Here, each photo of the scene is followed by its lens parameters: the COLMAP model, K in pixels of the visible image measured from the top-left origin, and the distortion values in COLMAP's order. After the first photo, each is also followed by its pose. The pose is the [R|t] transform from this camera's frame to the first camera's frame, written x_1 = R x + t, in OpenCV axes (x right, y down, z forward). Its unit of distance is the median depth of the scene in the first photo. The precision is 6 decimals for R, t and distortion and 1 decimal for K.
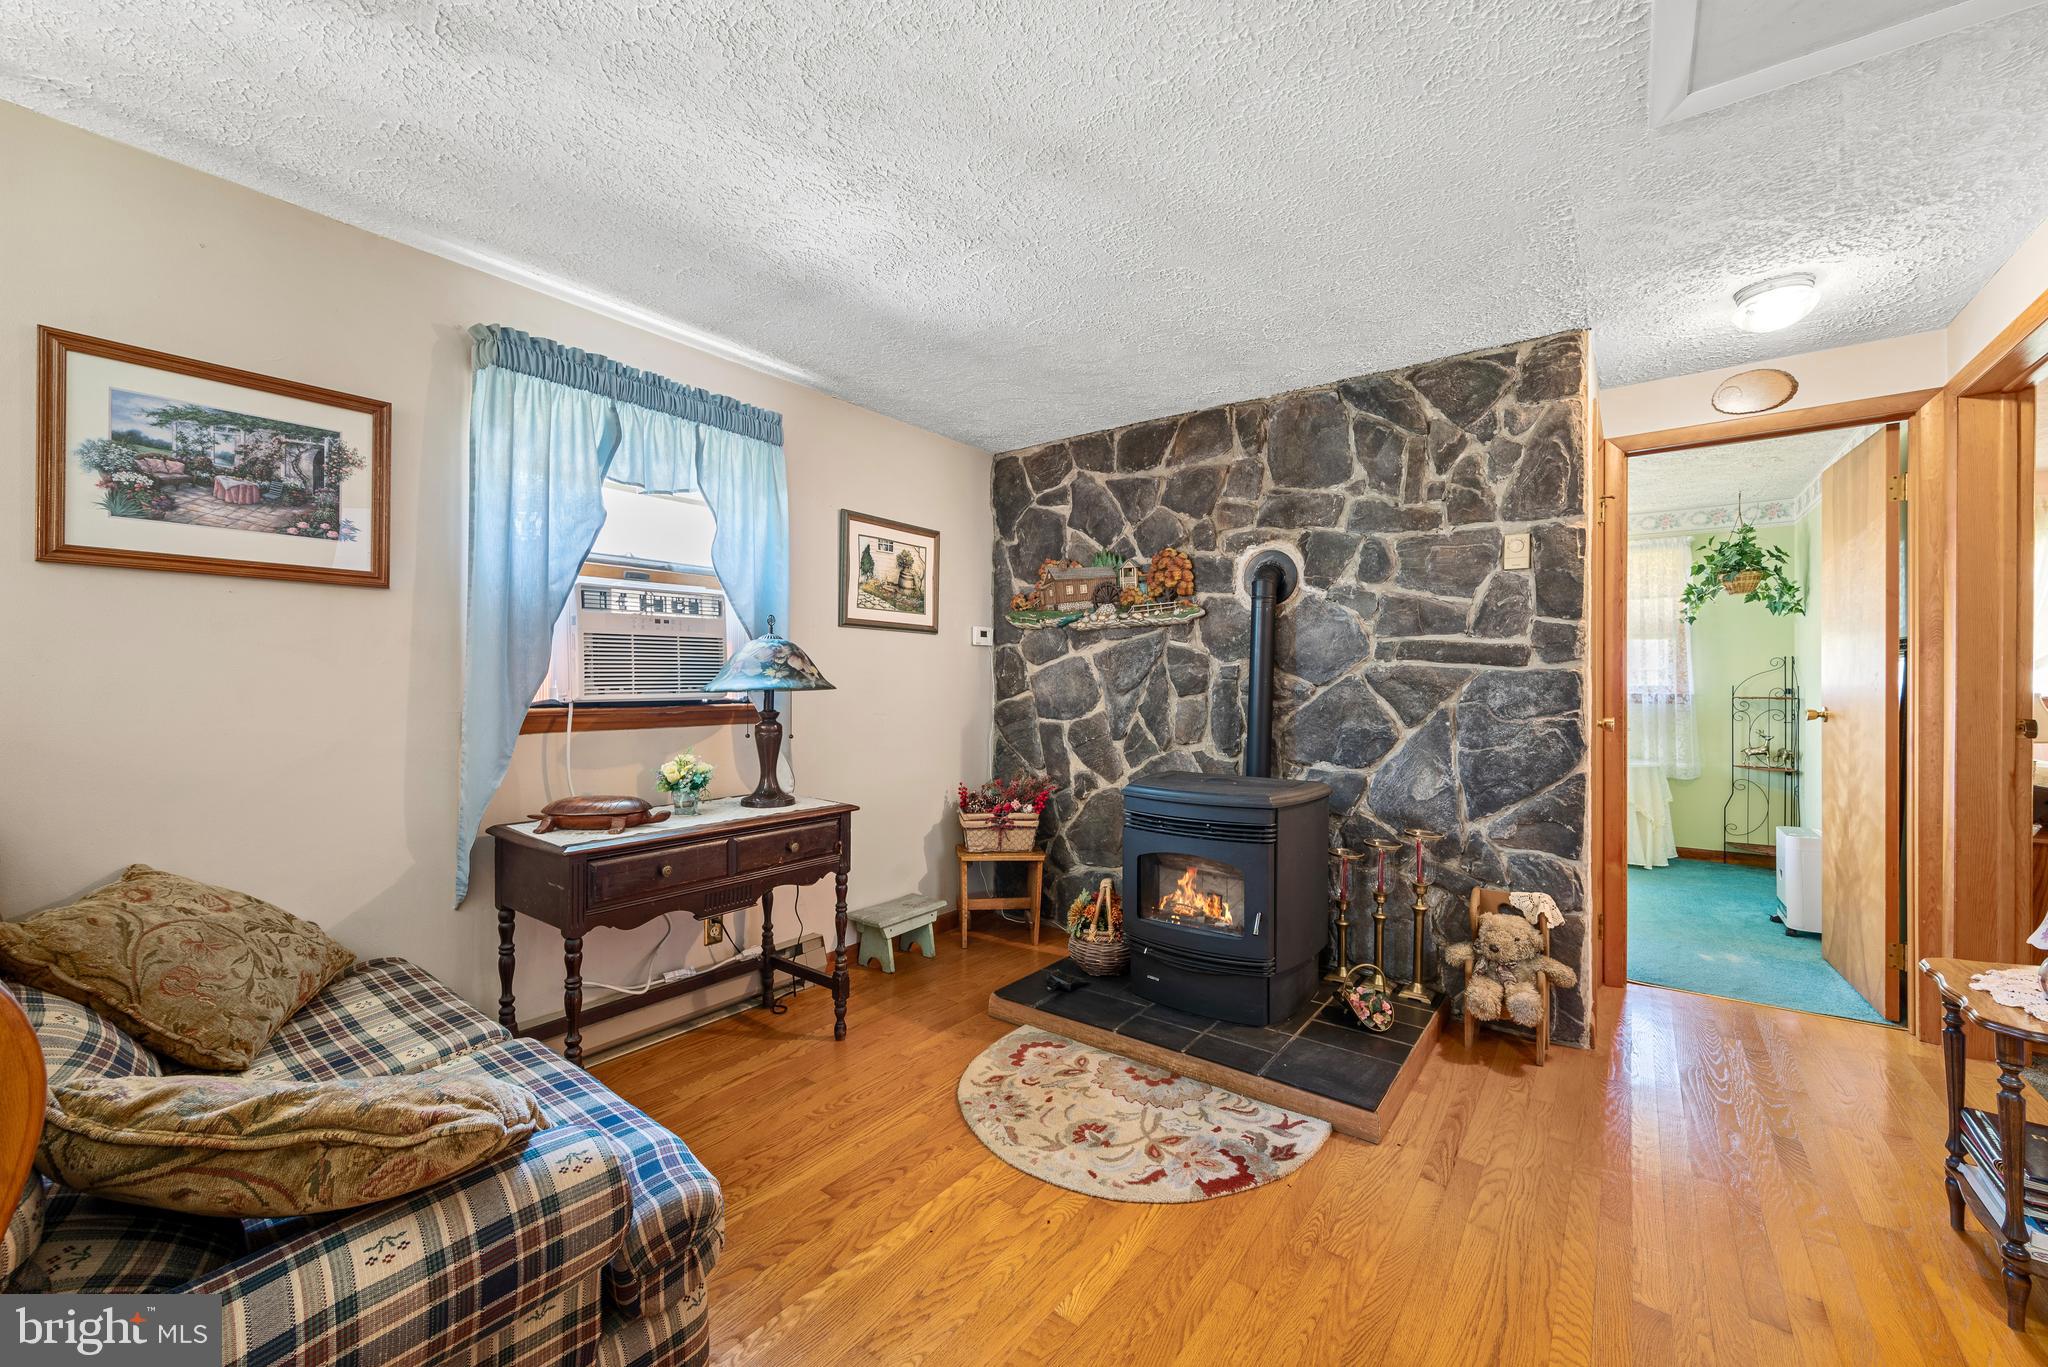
lens RADIAL K [[814.4, 0, 1021.4], [0, 814.4, 685.5], [0, 0, 1]] dist [0.001394, -0.001059]
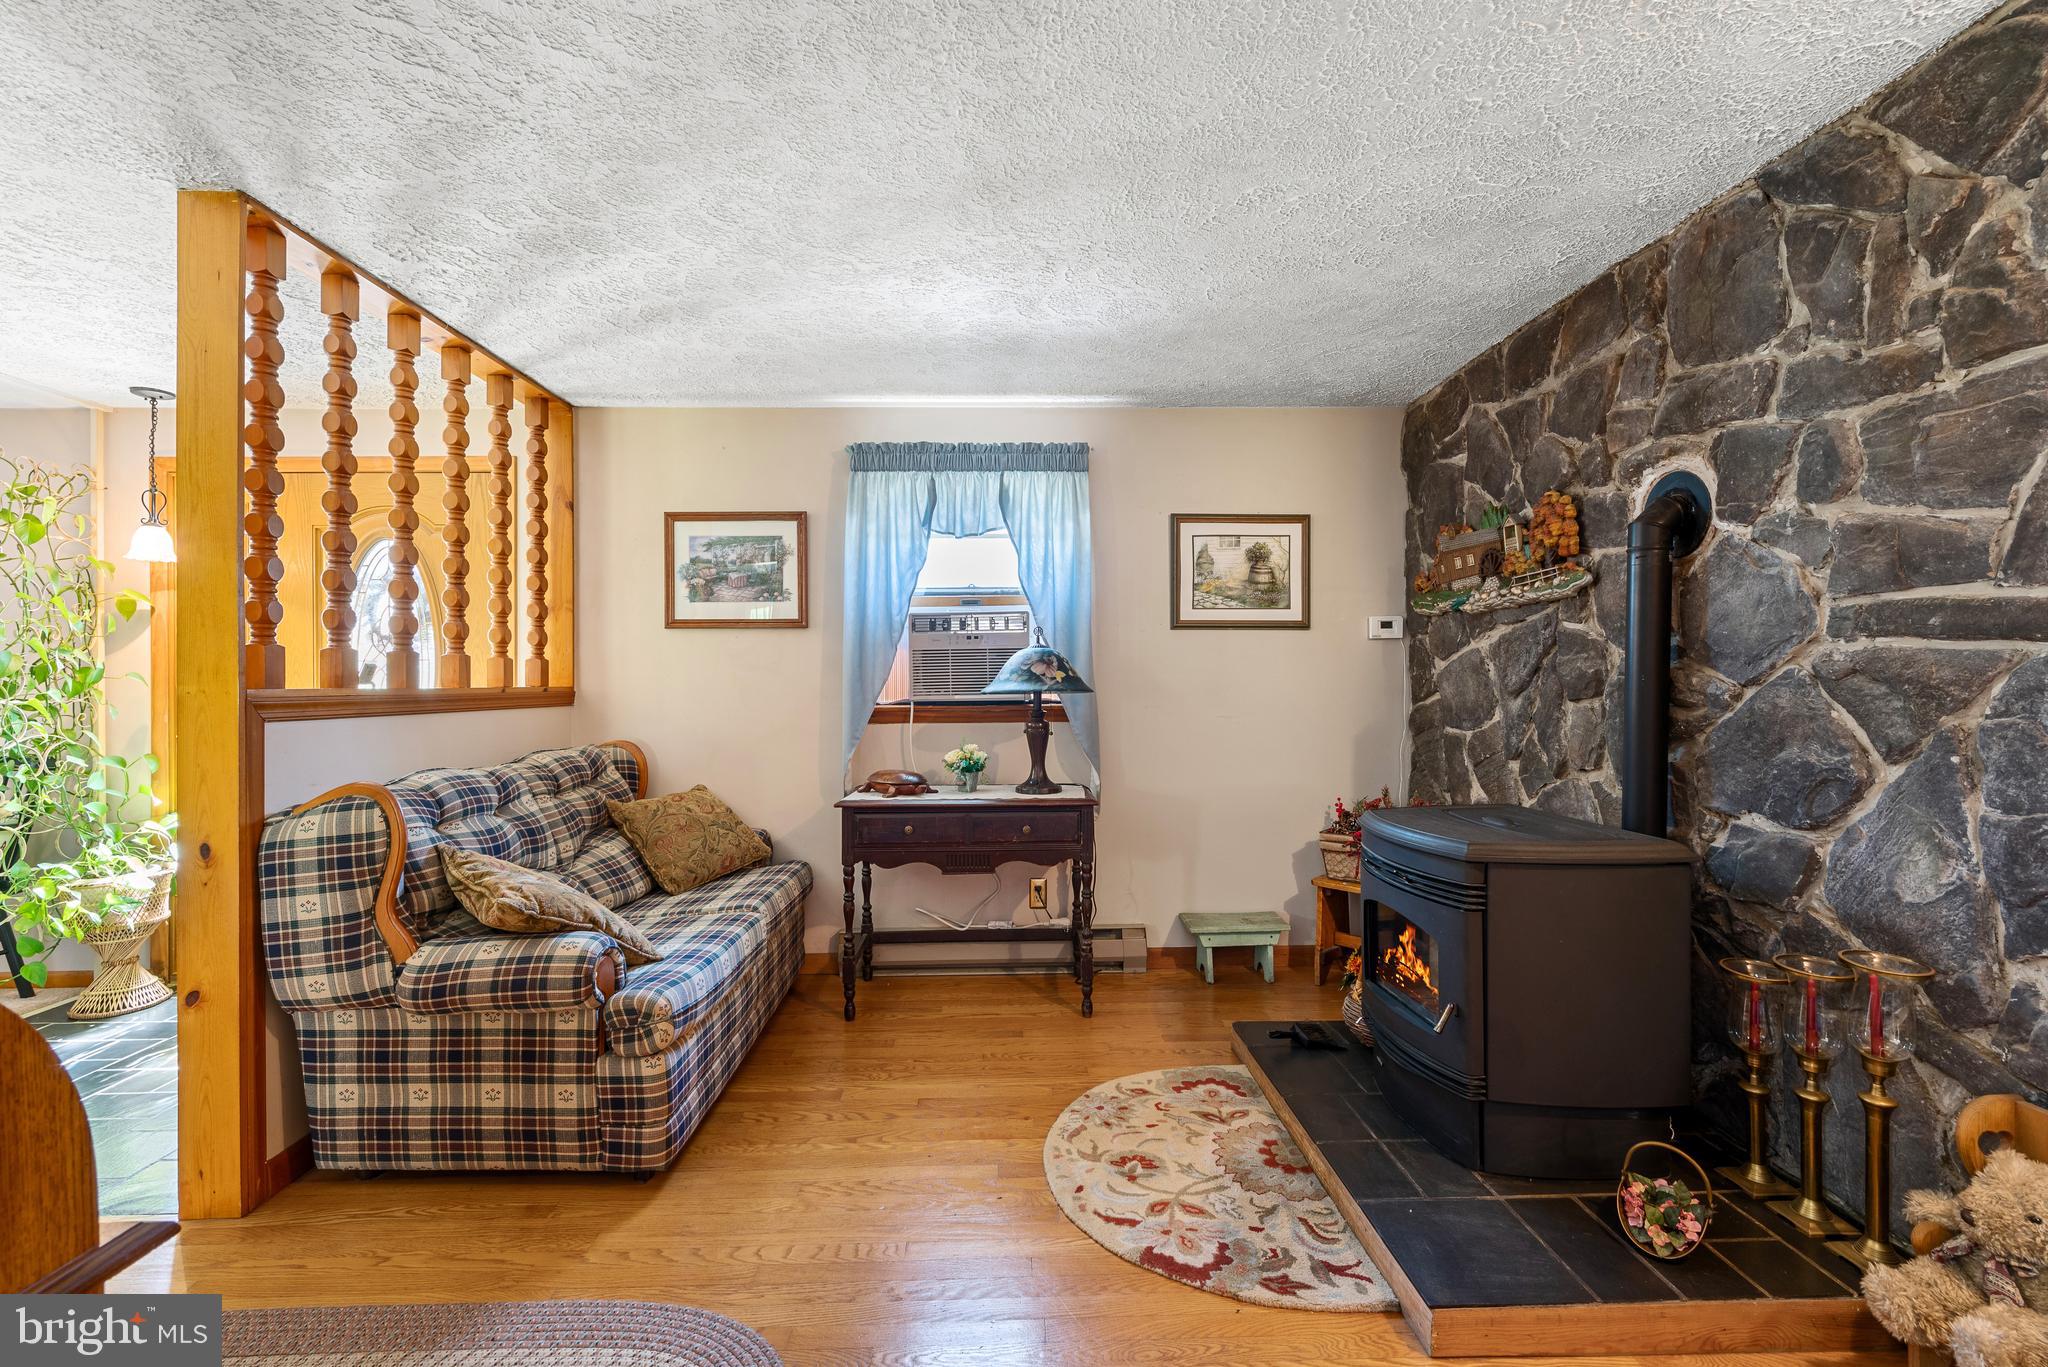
lens RADIAL K [[868.5, 0, 1007.3], [0, 868.5, 682.1], [0, 0, 1]] dist [-0.000447, -0.000343]
pose [[0.616066, -0.007968, -0.787655, 0.566076], [0.005893, 0.999967, -0.005507, -0.002108], [0.787673, -0.001249, 0.616092, 0.191451]]
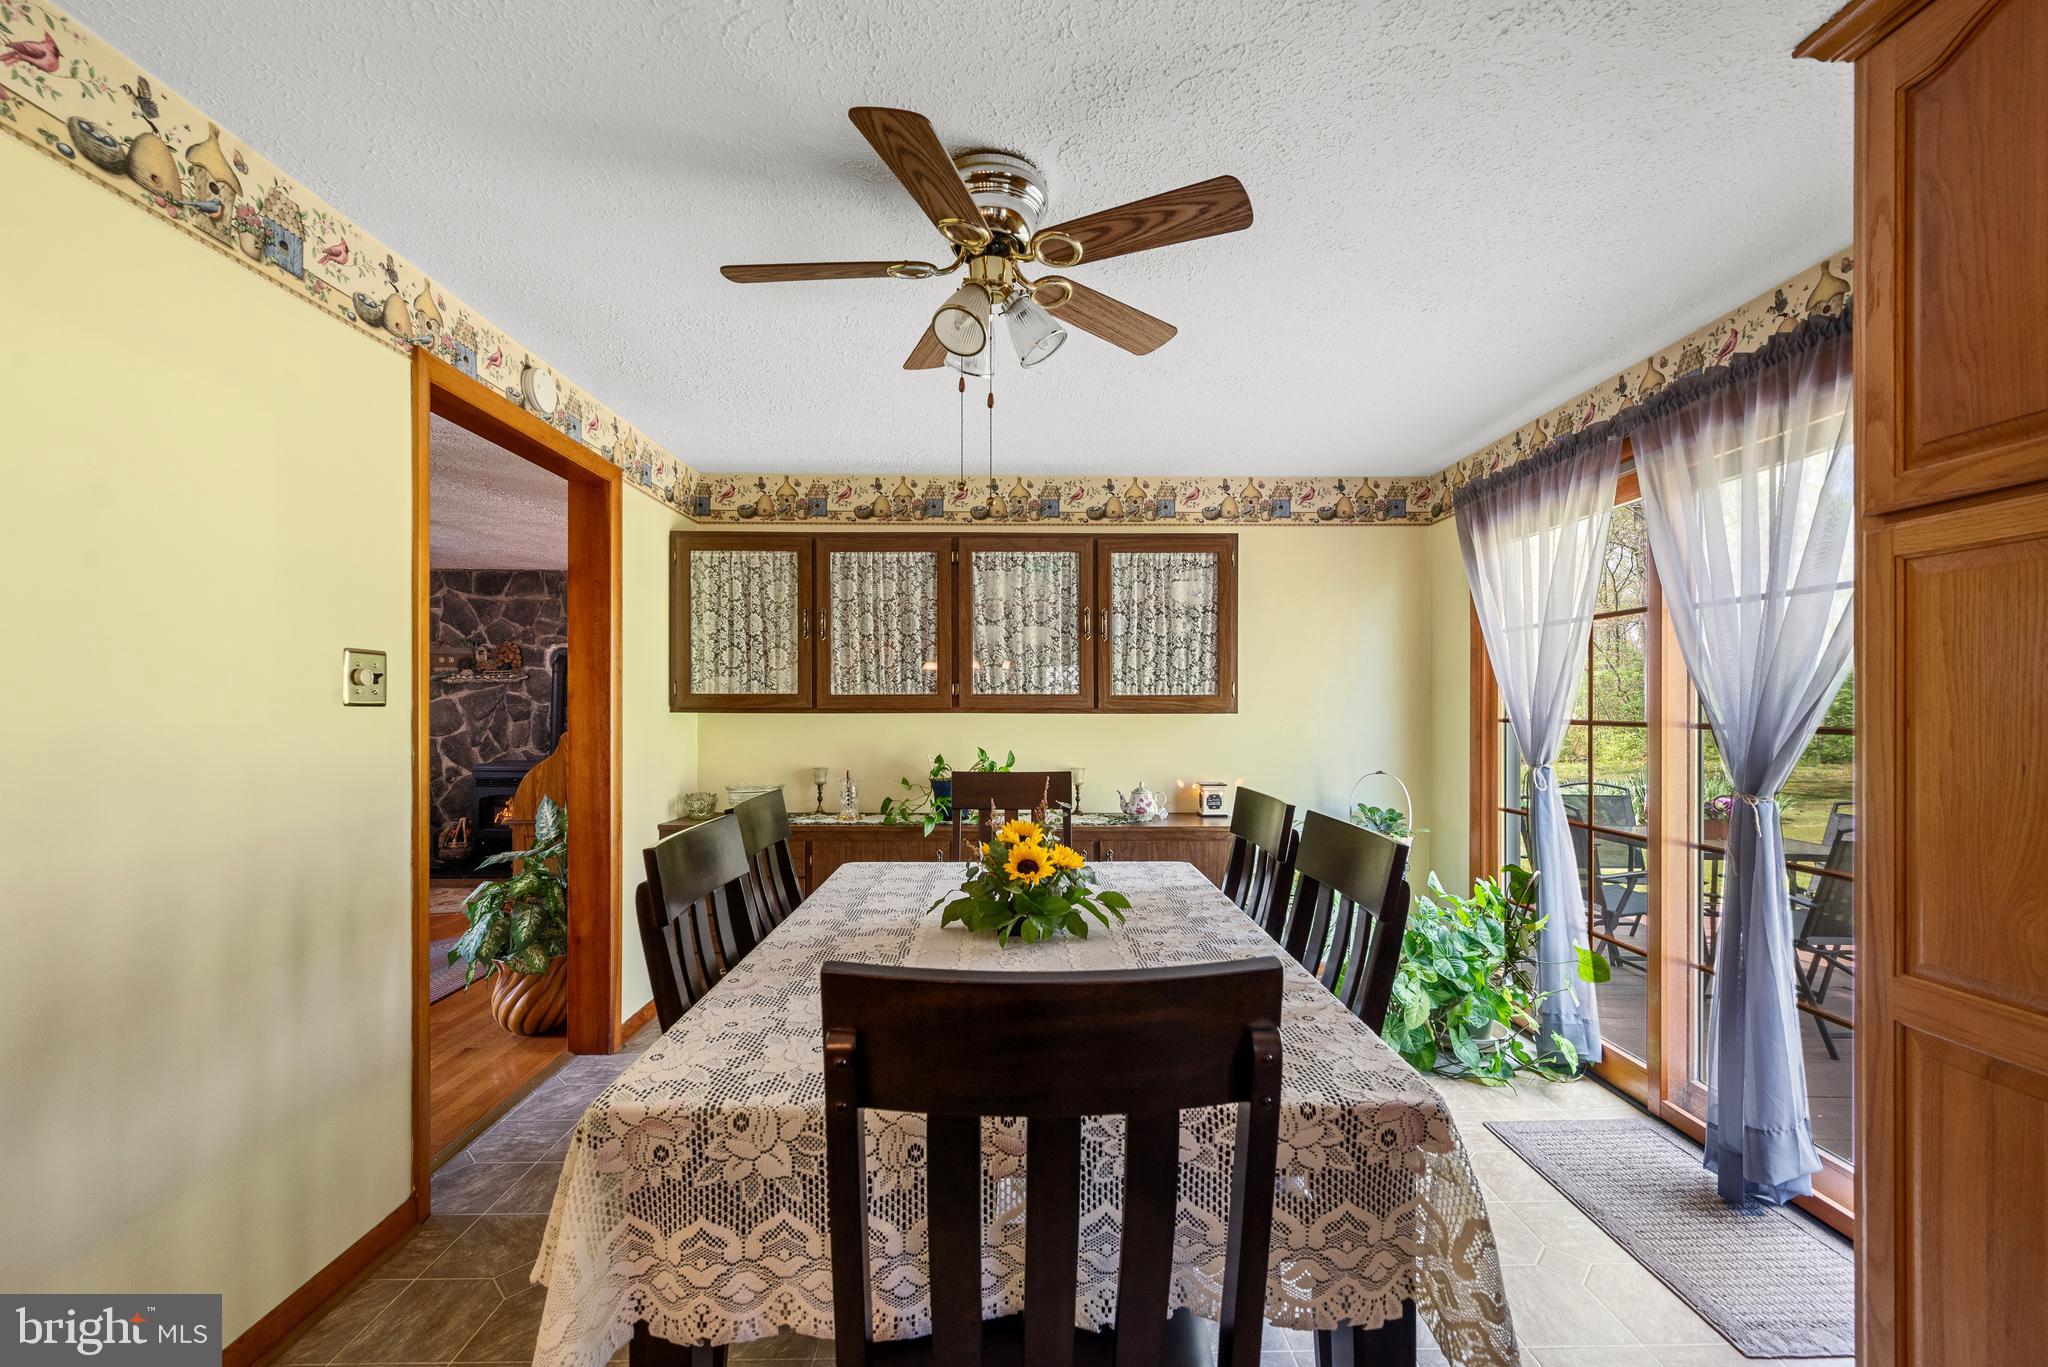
lens RADIAL K [[814.4, 0, 1017.2], [0, 814.4, 697.2], [0, 0, 1]] dist [0.001394, -0.001059]
pose [[0.790117, -0.001376, 0.612954, -0.042914], [0.002407, 0.999997, -0.000857, -0.044027], [-0.612951, 0.002153, 0.790118, -1.371844]]
